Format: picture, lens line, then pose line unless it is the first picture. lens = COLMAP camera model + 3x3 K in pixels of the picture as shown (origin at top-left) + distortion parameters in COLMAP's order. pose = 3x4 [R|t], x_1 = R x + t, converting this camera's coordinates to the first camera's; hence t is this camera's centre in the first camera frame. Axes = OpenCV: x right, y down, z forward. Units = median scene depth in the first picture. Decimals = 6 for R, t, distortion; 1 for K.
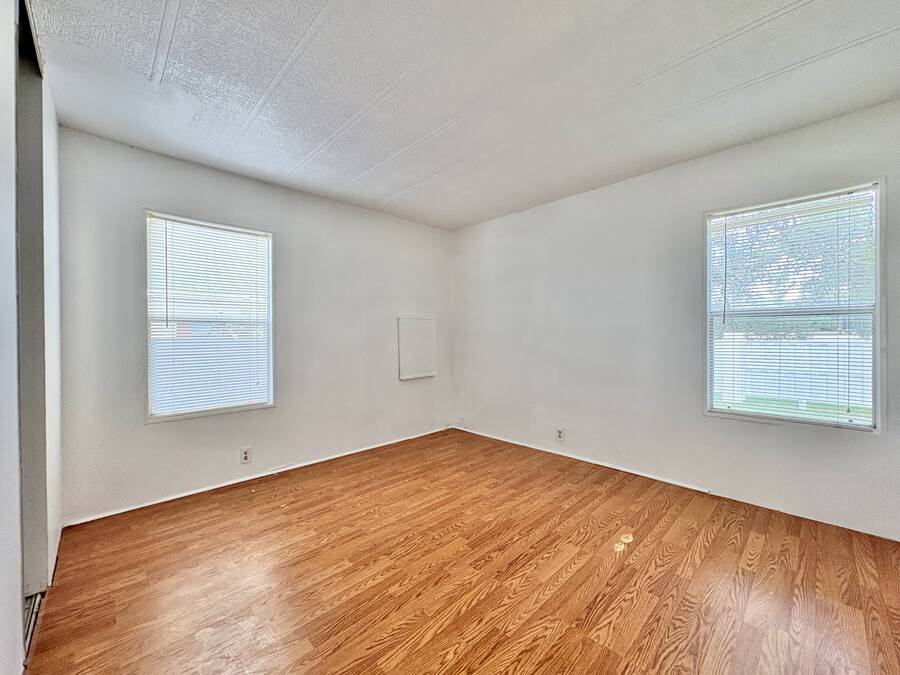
lens RADIAL K [[358.3, 0, 449.9], [0, 358.3, 337.8], [0, 0, 1]] dist [-0.000728, -0.000049]
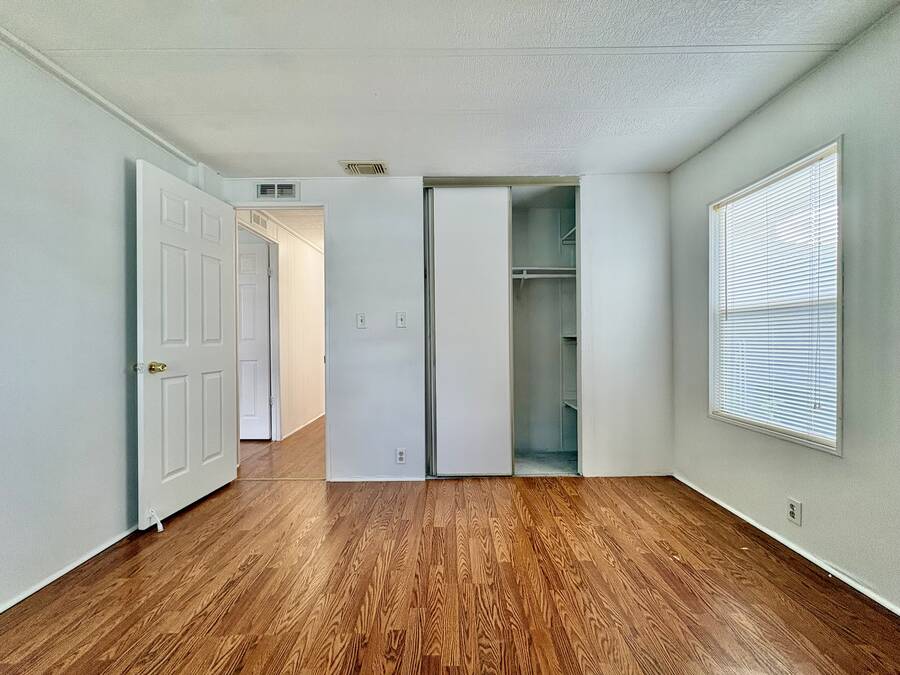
lens RADIAL K [[358.3, 0, 448.1], [0, 358.3, 337.8], [0, 0, 1]] dist [-0.000728, -0.000049]
pose [[-0.696672, 0.009994, -0.717320, 0.476956], [0.009045, 0.999946, 0.005147, 0.006514], [0.717332, -0.002903, -0.696725, 1.435446]]
